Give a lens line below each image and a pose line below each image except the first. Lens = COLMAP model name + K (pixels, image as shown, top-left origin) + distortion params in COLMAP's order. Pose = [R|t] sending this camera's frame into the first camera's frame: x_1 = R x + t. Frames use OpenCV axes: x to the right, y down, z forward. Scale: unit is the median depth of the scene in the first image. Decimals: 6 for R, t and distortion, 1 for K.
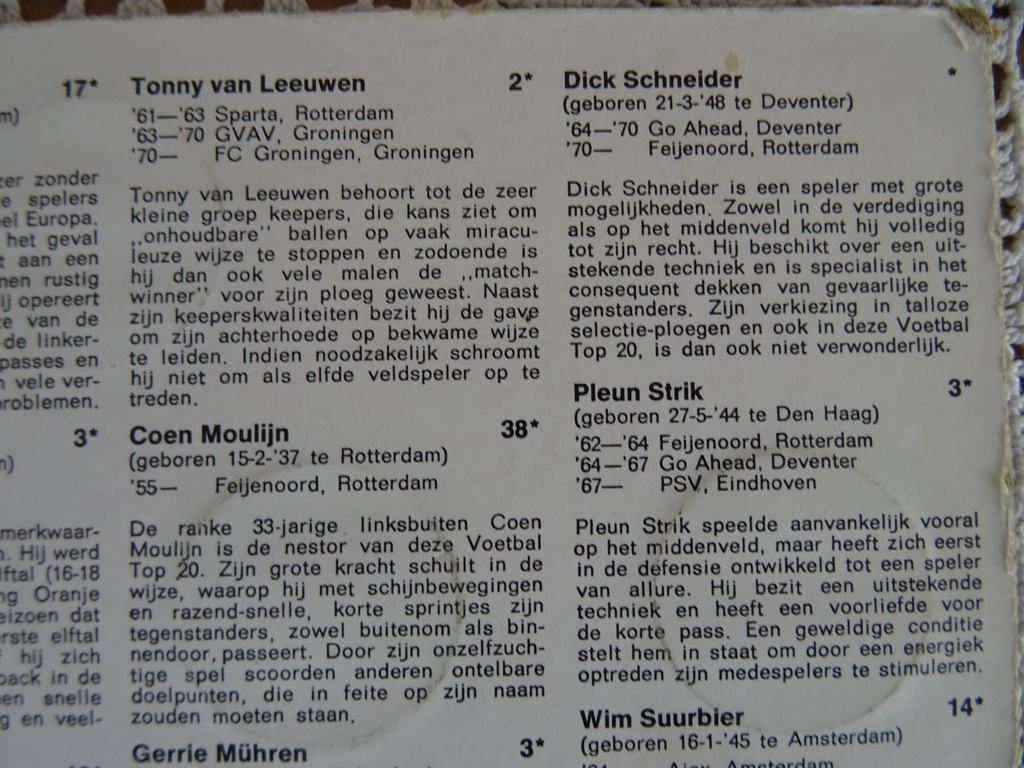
lens RADIAL K [[727.6, 0, 519.4], [0, 727.6, 385.8], [0, 0, 1]] dist [-0.001167, -0.019537]
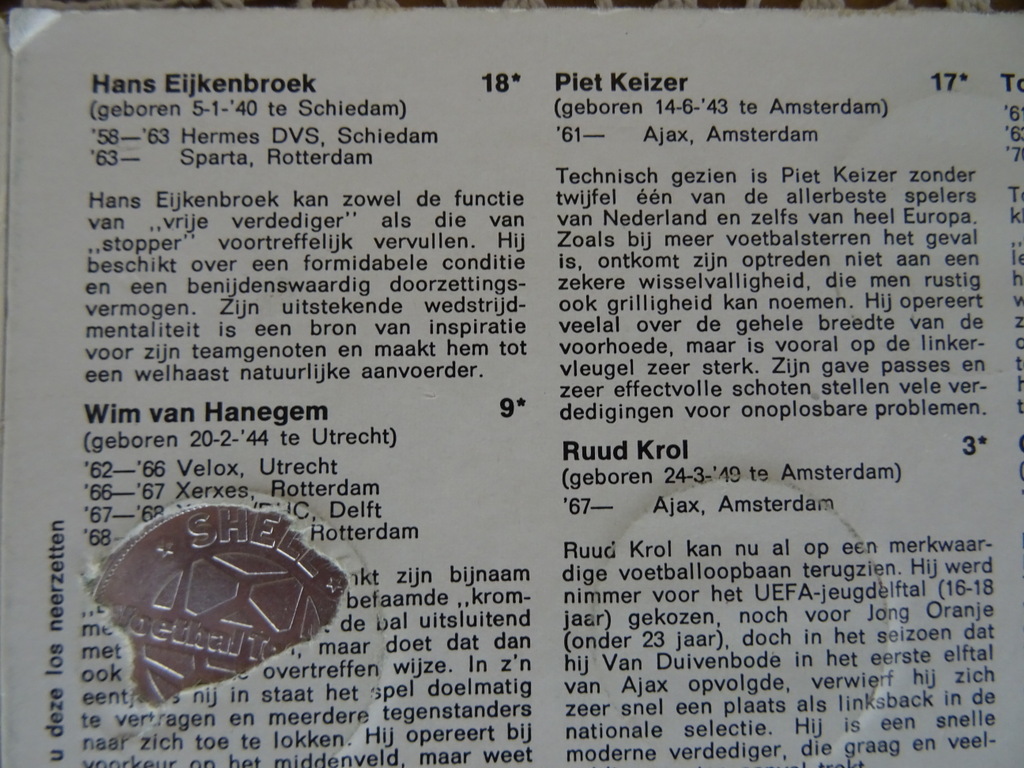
lens RADIAL K [[727.6, 0, 470.1], [0, 727.6, 387.0], [0, 0, 1]] dist [-0.001167, -0.019537]
pose [[0.999883, 0.013984, -0.006185, -1.251496], [-0.014056, 0.999831, -0.011863, 0.014955], [0.006018, 0.011949, 0.999911, 0.041265]]
